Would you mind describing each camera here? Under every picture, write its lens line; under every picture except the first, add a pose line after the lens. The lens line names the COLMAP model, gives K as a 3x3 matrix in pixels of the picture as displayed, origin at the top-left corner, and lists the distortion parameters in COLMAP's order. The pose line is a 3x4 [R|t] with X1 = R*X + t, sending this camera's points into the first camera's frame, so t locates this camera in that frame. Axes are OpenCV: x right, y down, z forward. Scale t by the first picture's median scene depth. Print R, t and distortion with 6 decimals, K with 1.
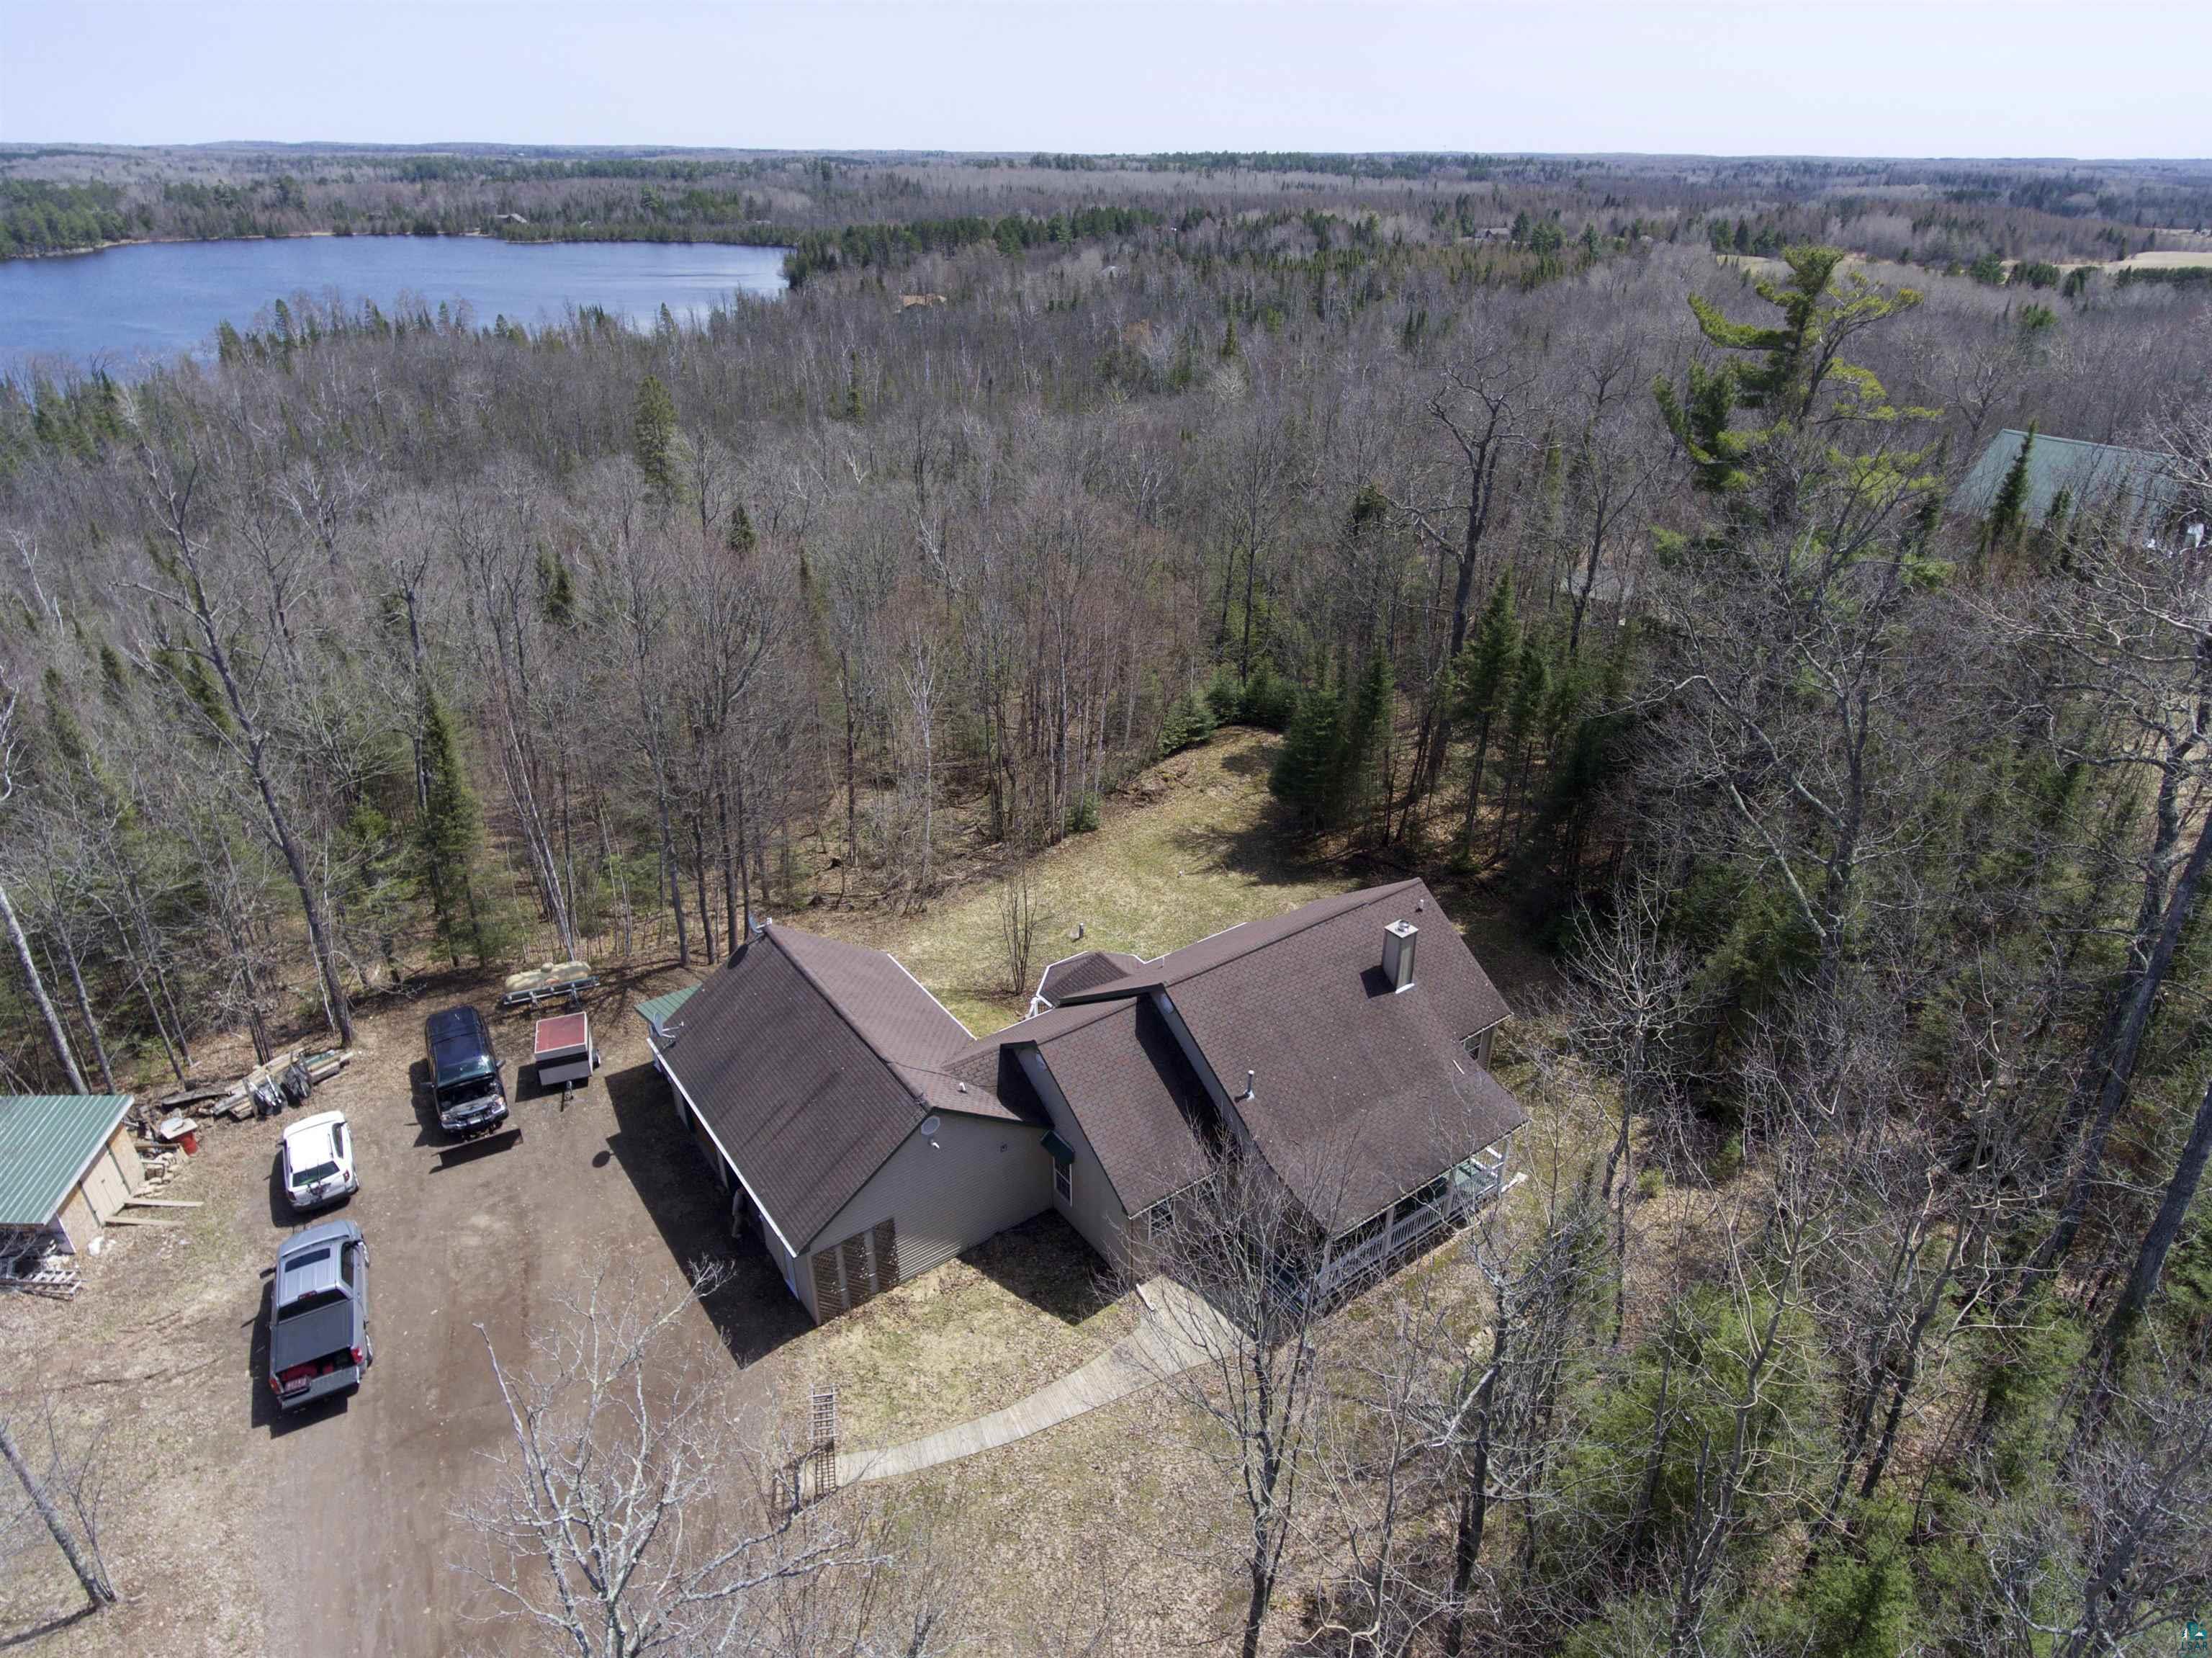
lens RADIAL K [[1315.4, 0, 1118.4], [0, 1315.4, 835.1], [0, 0, 1]] dist [0.003392, -0.005577]
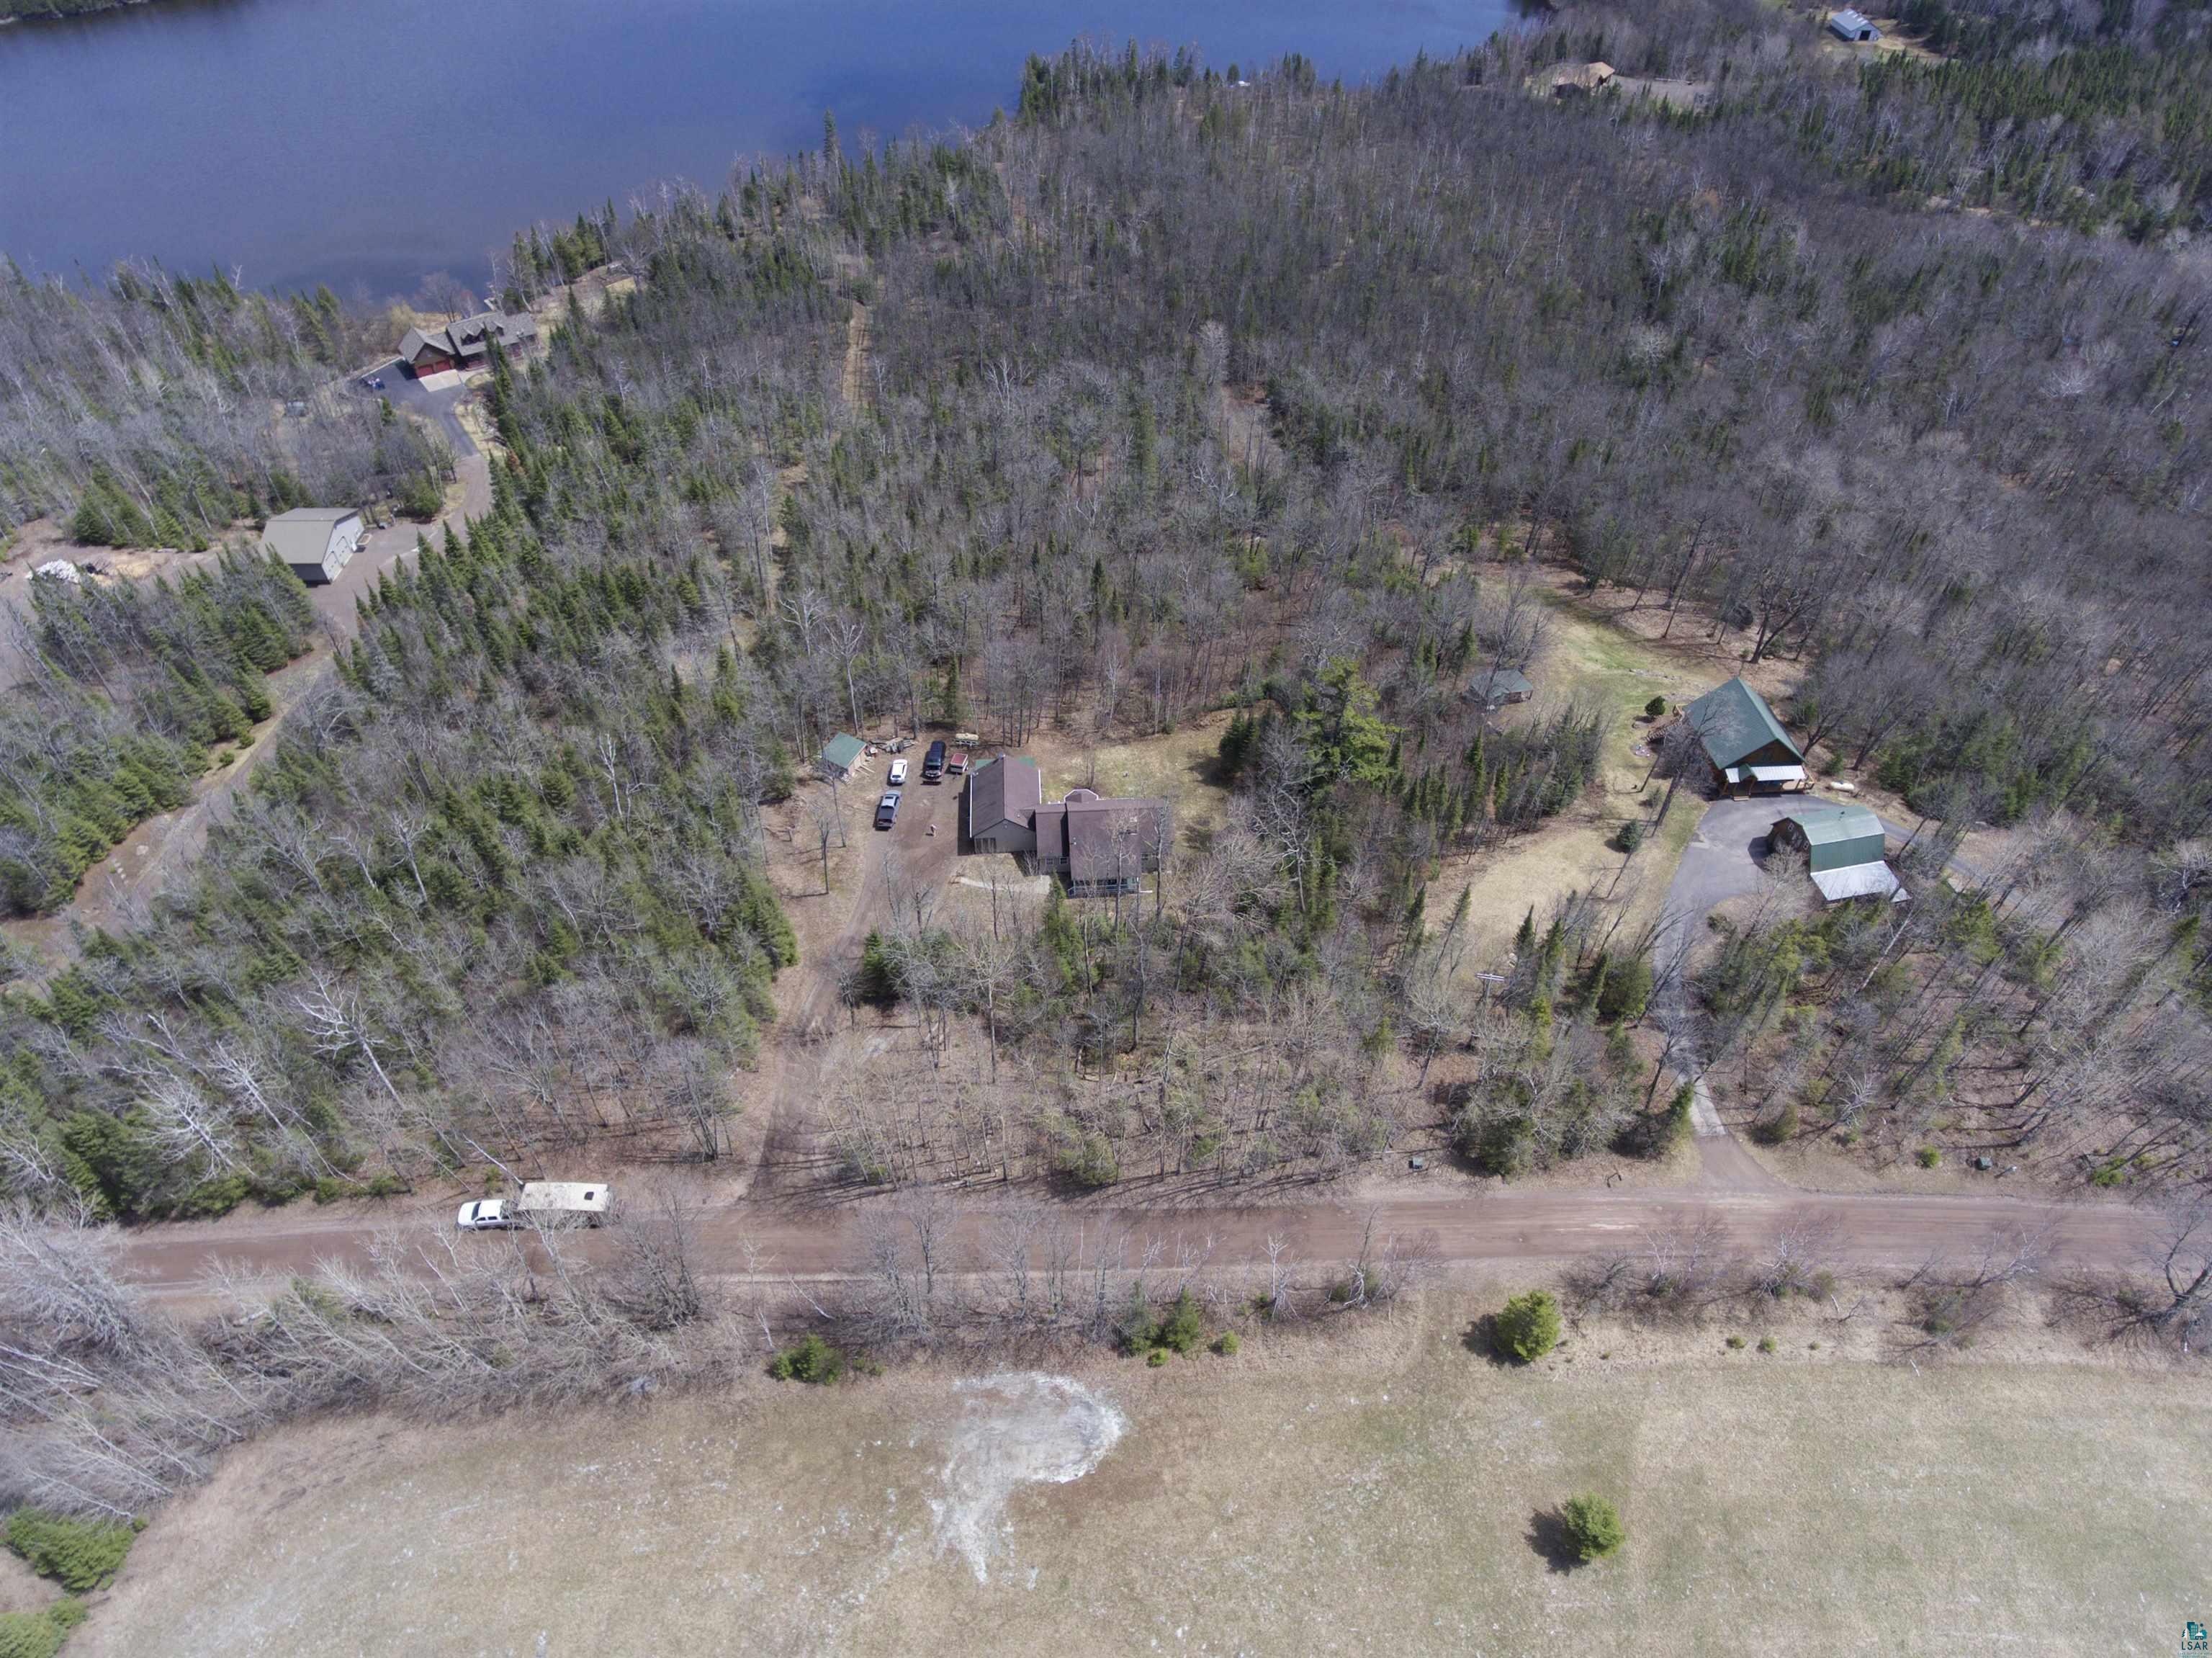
lens RADIAL K [[1315.4, 0, 1118.4], [0, 1315.4, 835.1], [0, 0, 1]] dist [0.003392, -0.005577]
pose [[0.847630, 0.384221, -0.365920, 1.472665], [-0.256391, 0.900391, 0.351510, -1.133873], [0.464529, -0.204132, 0.861710, -2.145424]]
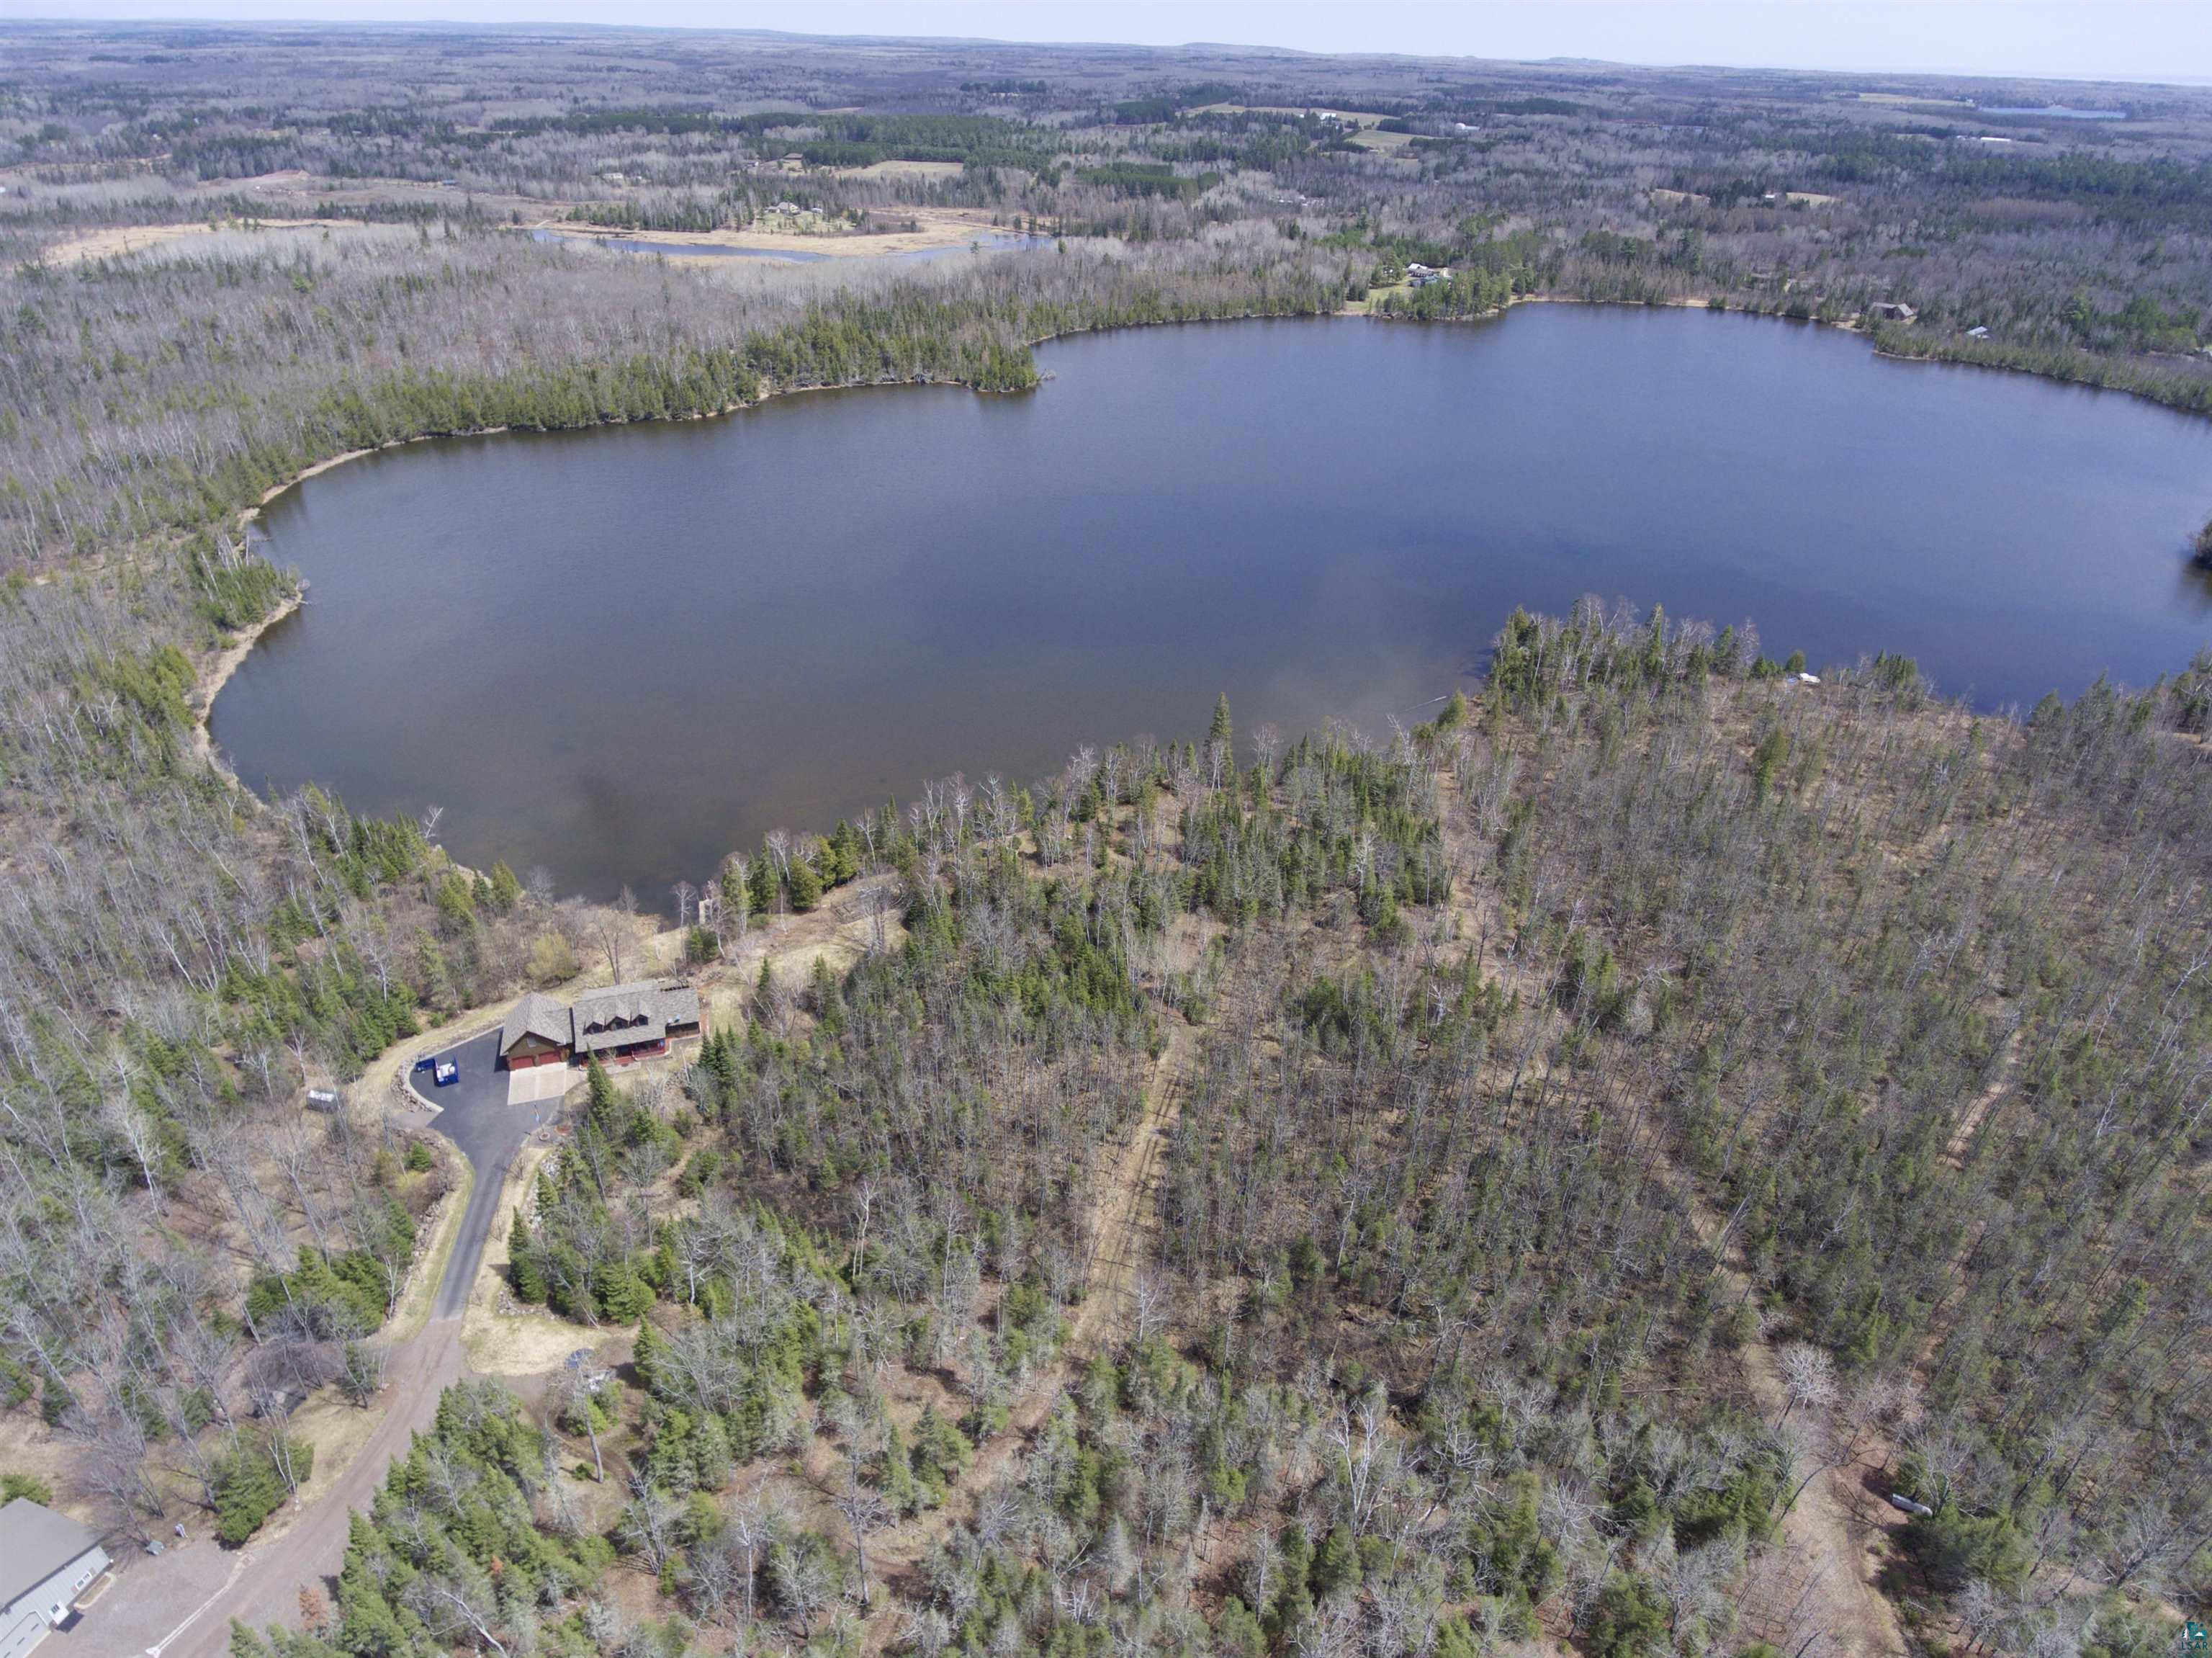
lens RADIAL K [[1315.4, 0, 1118.4], [0, 1315.4, 835.1], [0, 0, 1]] dist [0.003392, -0.005577]
pose [[0.619506, 0.420314, -0.662985, -0.774549], [-0.377422, 0.900034, 0.217926, -2.388058], [0.688306, 0.115219, 0.716212, 0.374586]]
